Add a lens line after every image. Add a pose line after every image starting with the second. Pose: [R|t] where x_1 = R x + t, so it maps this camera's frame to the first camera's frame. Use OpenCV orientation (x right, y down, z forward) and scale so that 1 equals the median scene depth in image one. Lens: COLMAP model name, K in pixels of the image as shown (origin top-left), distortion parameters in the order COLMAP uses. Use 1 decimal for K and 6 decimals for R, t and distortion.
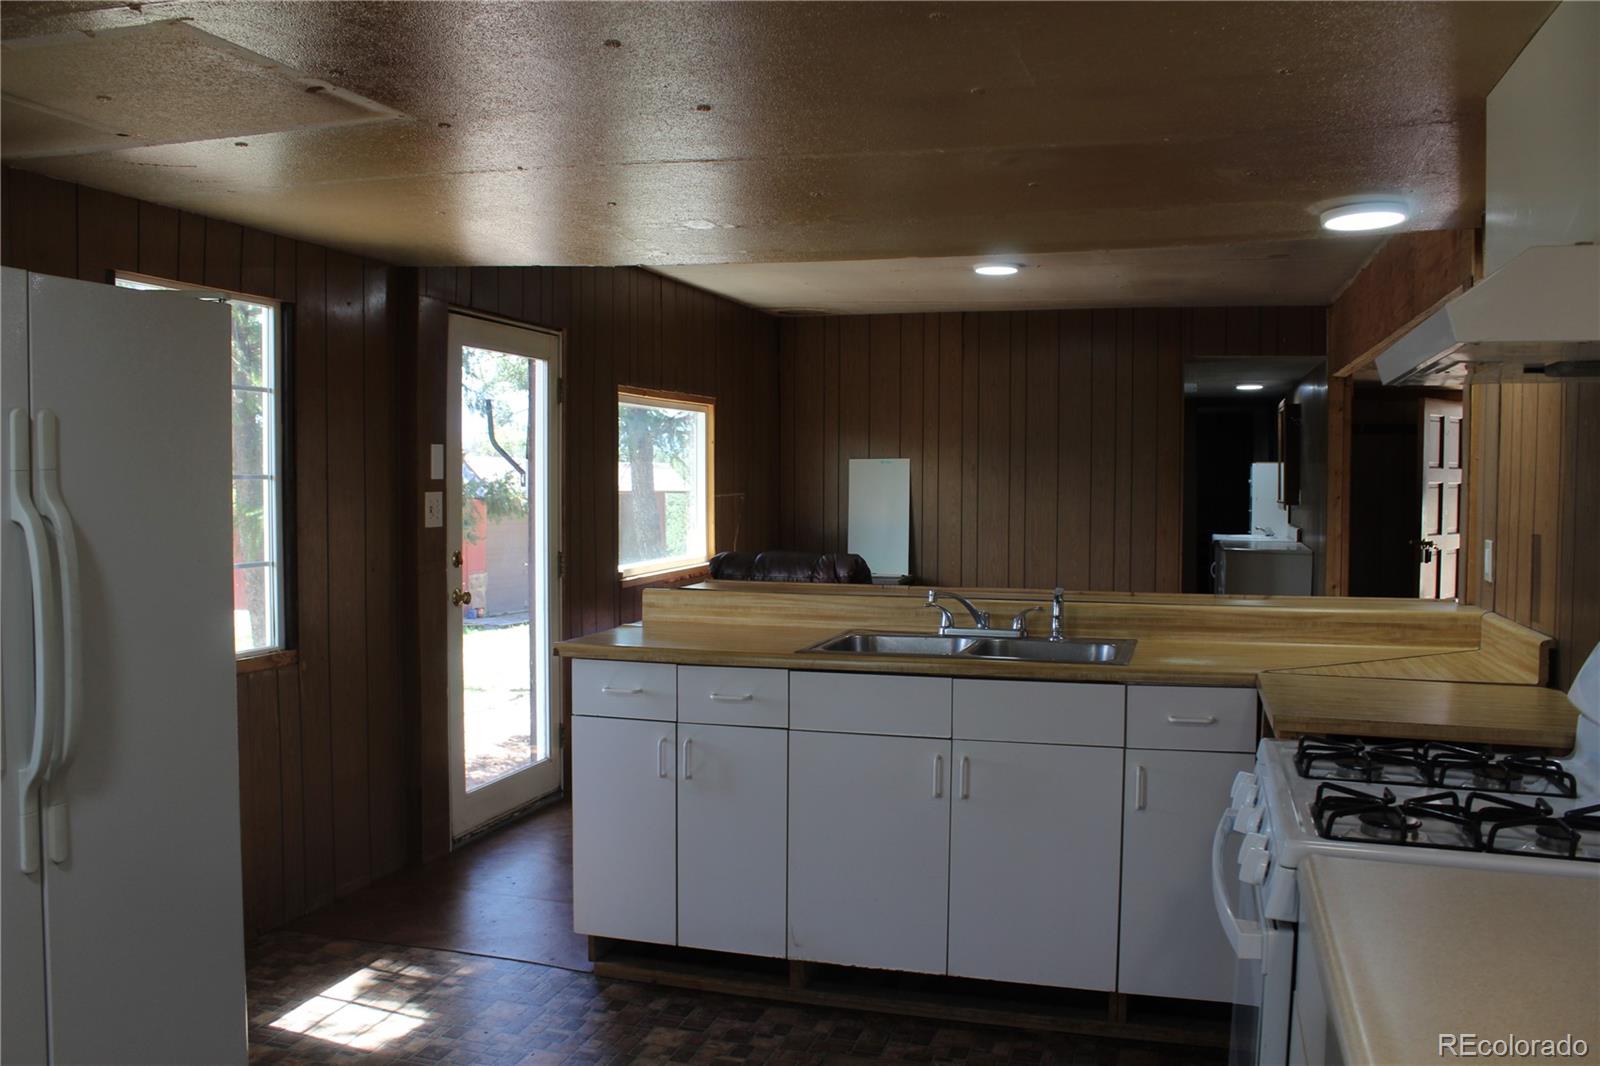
lens RADIAL K [[1326.6, 0, 792.6], [0, 1326.6, 533.2], [0, 0, 1]] dist [-0.097972, 0.034194]
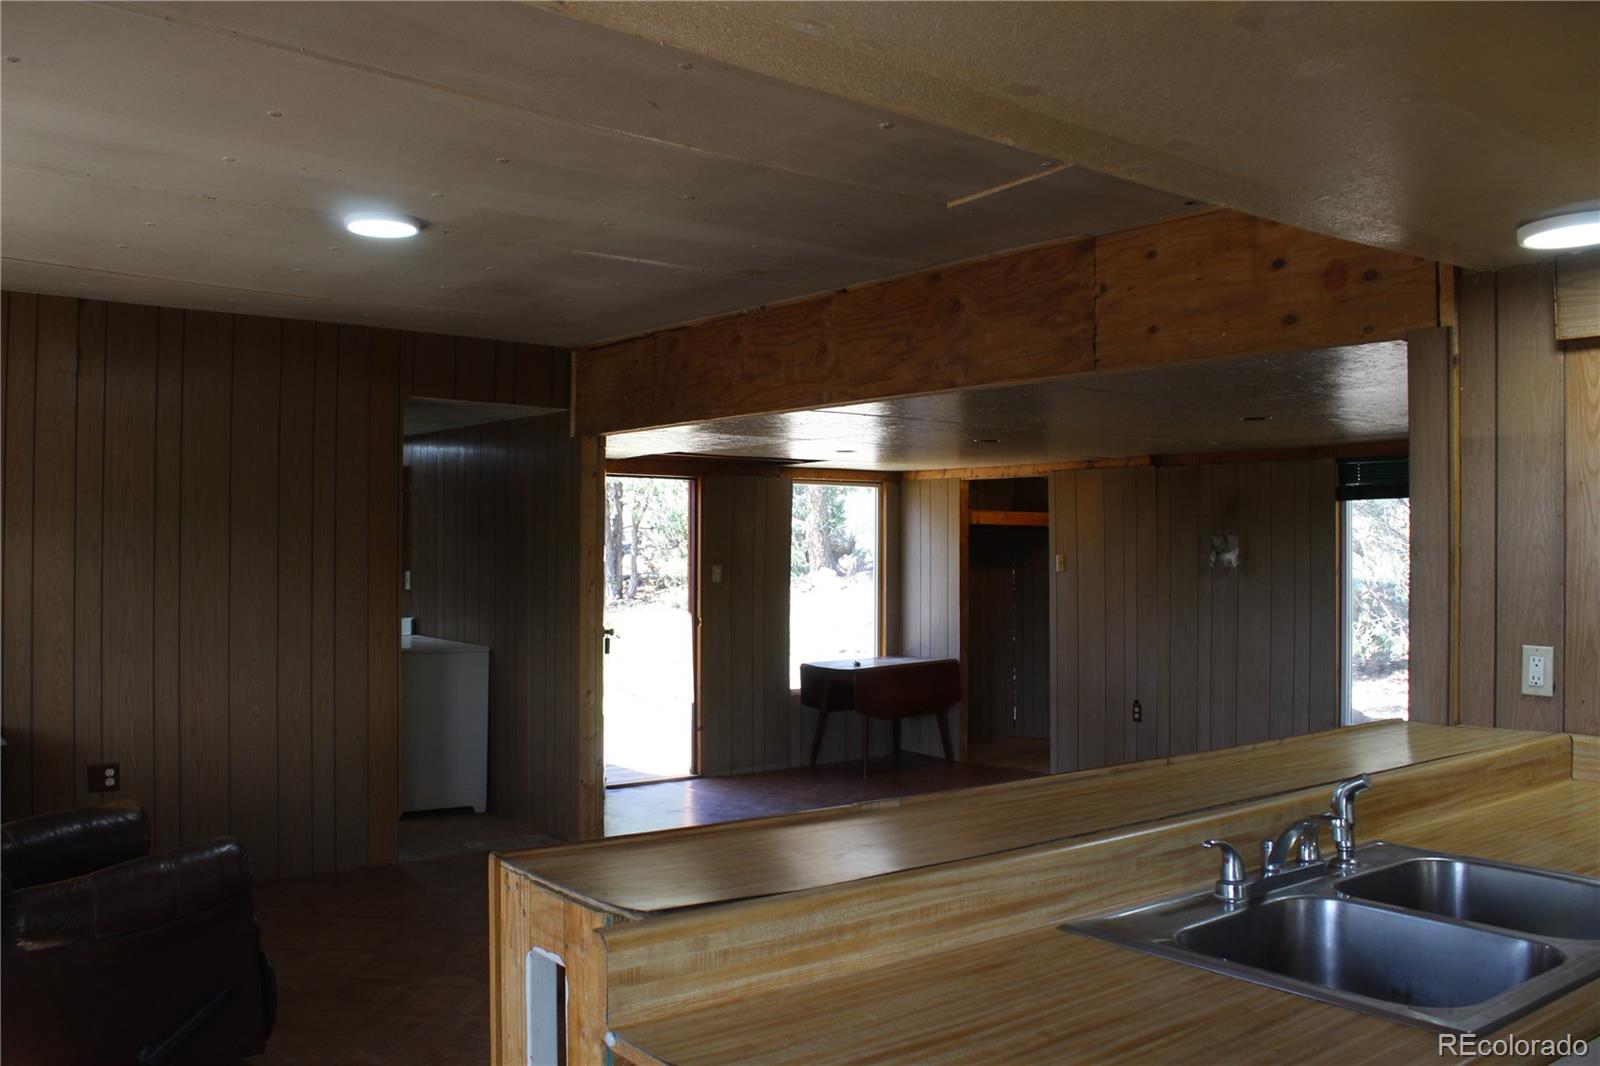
lens RADIAL K [[1326.6, 0, 802.9], [0, 1326.6, 535.7], [0, 0, 1]] dist [-0.097972, 0.034194]
pose [[0.556352, 0.011876, 0.830862, -0.368660], [0.028687, 0.999027, -0.033489, -0.046851], [-0.830451, 0.042467, 0.555470, 0.788836]]
